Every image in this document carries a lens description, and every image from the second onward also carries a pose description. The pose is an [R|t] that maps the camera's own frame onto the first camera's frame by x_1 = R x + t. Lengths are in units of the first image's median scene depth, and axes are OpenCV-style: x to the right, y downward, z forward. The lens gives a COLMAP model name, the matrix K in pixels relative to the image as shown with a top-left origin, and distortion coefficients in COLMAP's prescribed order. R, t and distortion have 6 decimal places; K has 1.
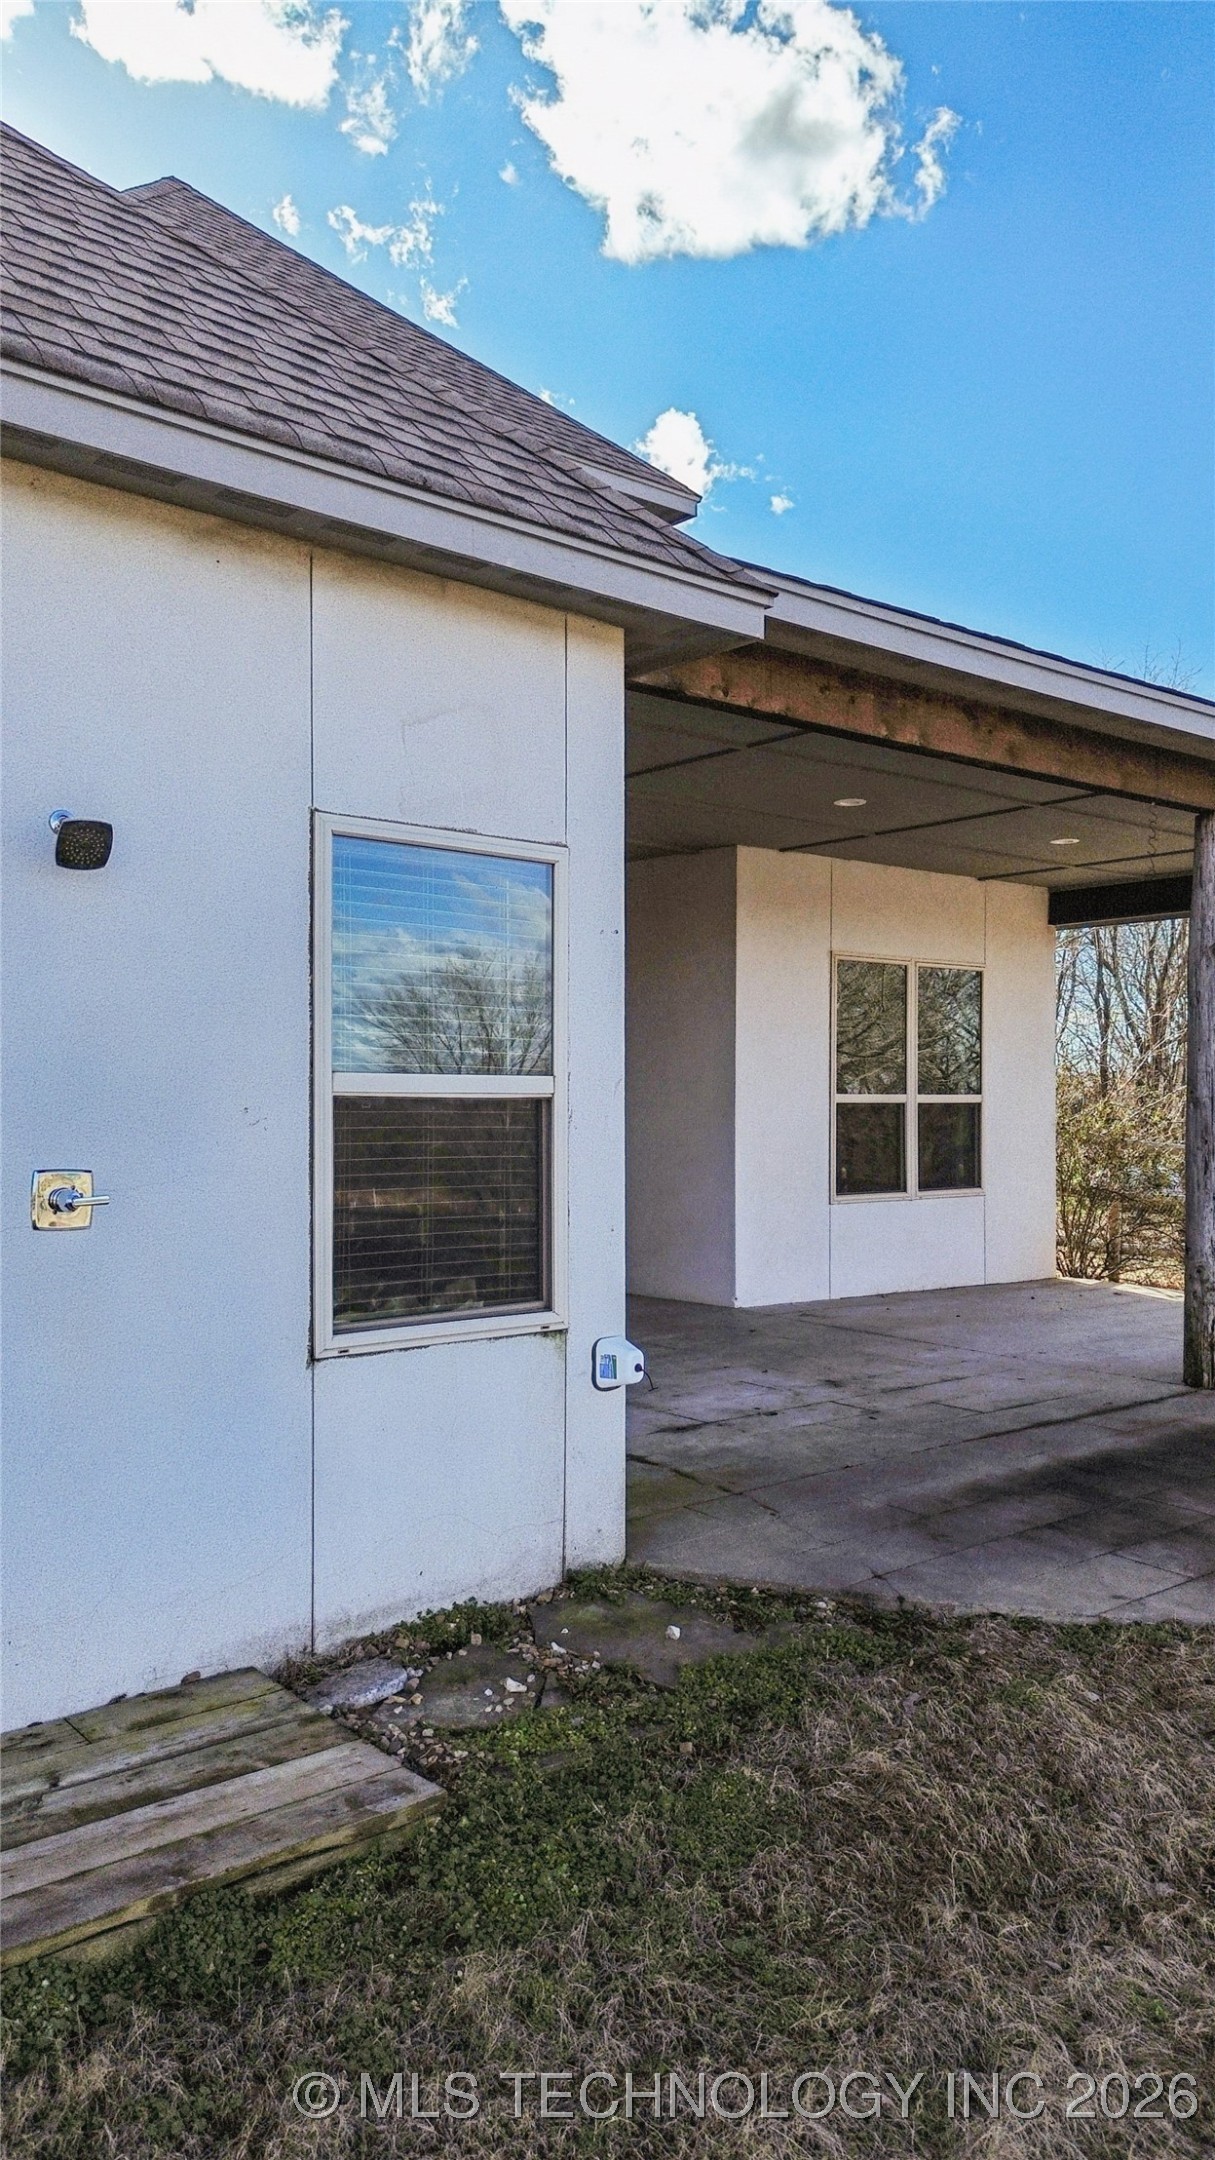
lens RADIAL K [[1580.5, 0, 607.5], [0, 1580.5, 1080.0], [0, 0, 1]] dist [-0.087704, 0.003069]
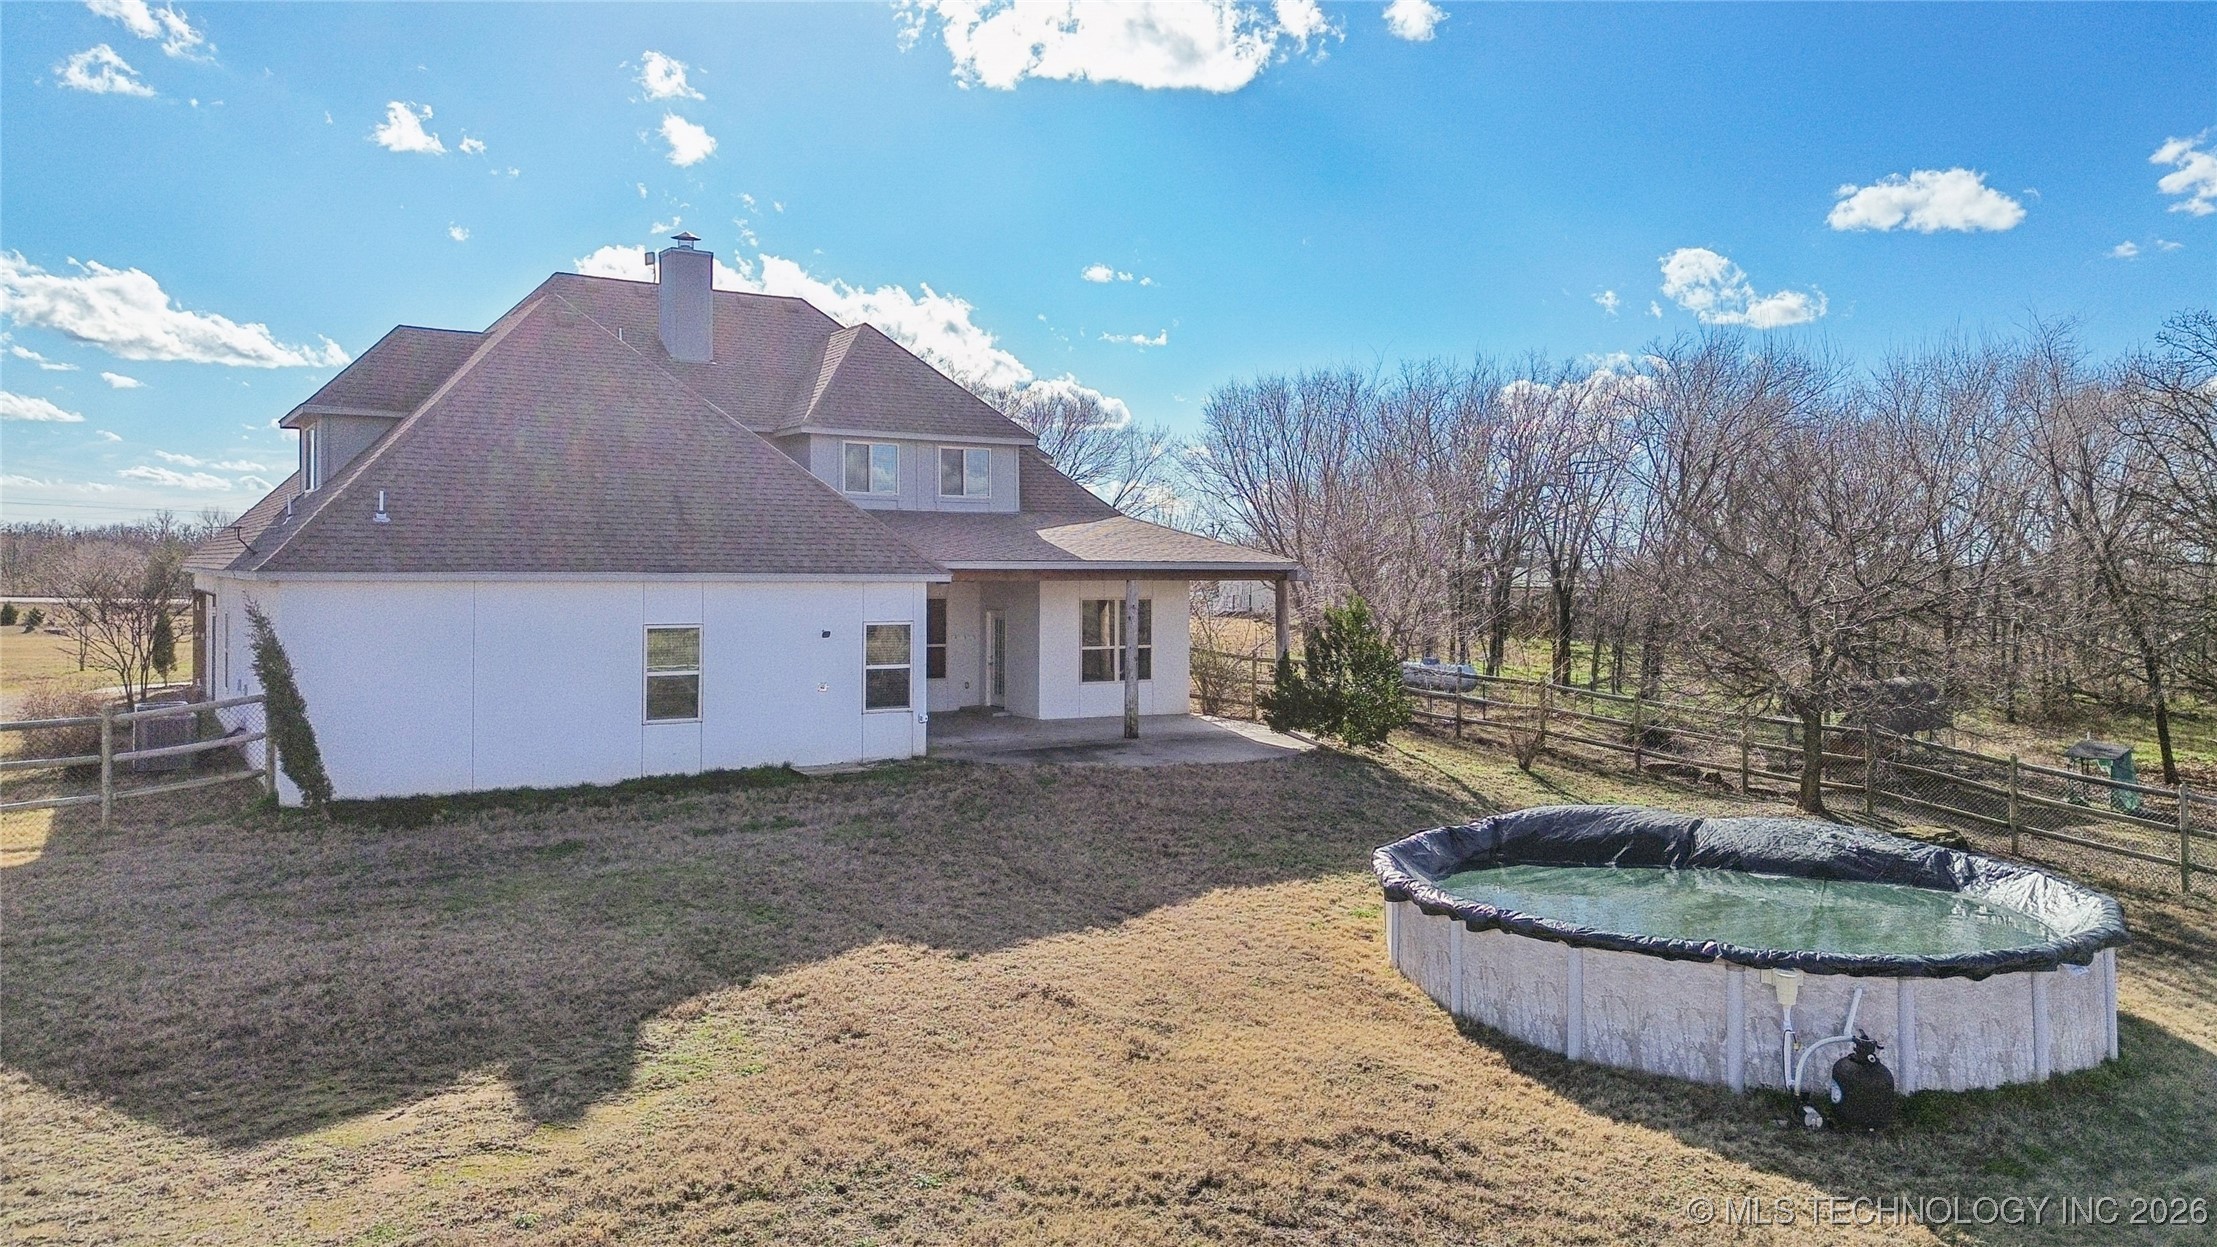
lens RADIAL K [[1566.5, 0, 1108.5], [0, 1566.5, 623.5], [0, 0, 1]] dist [0.059355, -0.000661]
pose [[0.989497, 0.012731, -0.143989, 1.016032], [-0.005281, 0.998633, 0.052001, -0.307193], [0.144454, -0.050695, 0.988212, -3.038828]]
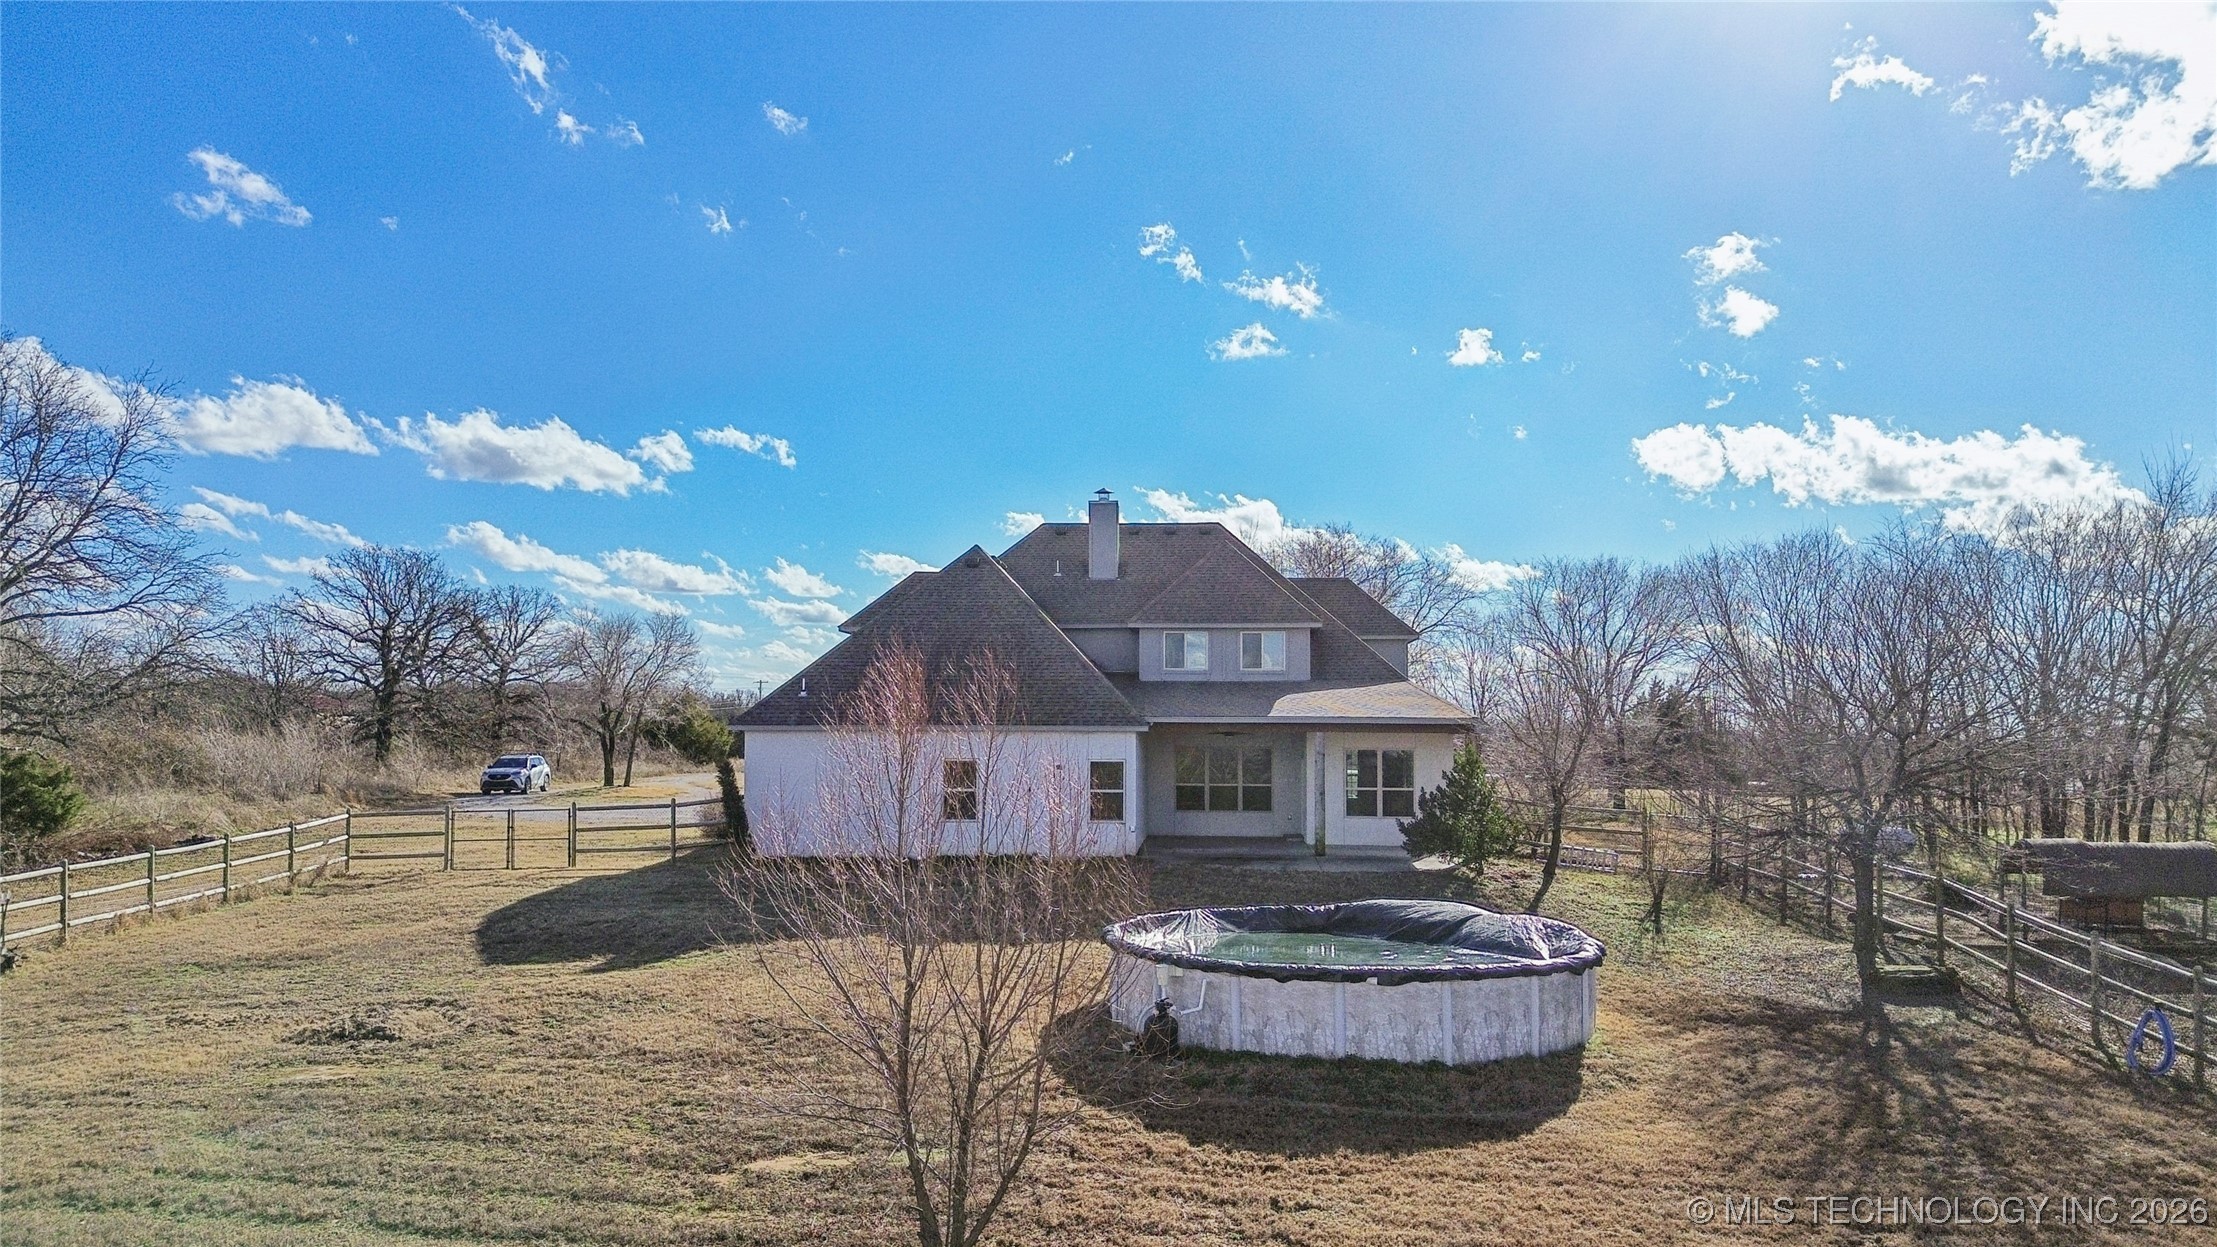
lens RADIAL K [[1622.2, 0, 1108.5], [0, 1622.2, 623.5], [0, 0, 1]] dist [-0.087704, 0.003069]
pose [[0.683925, -0.047122, -0.728028, 4.054667], [0.005349, 0.998209, -0.059584, -0.247230], [0.729532, 0.036857, 0.682953, -3.201656]]
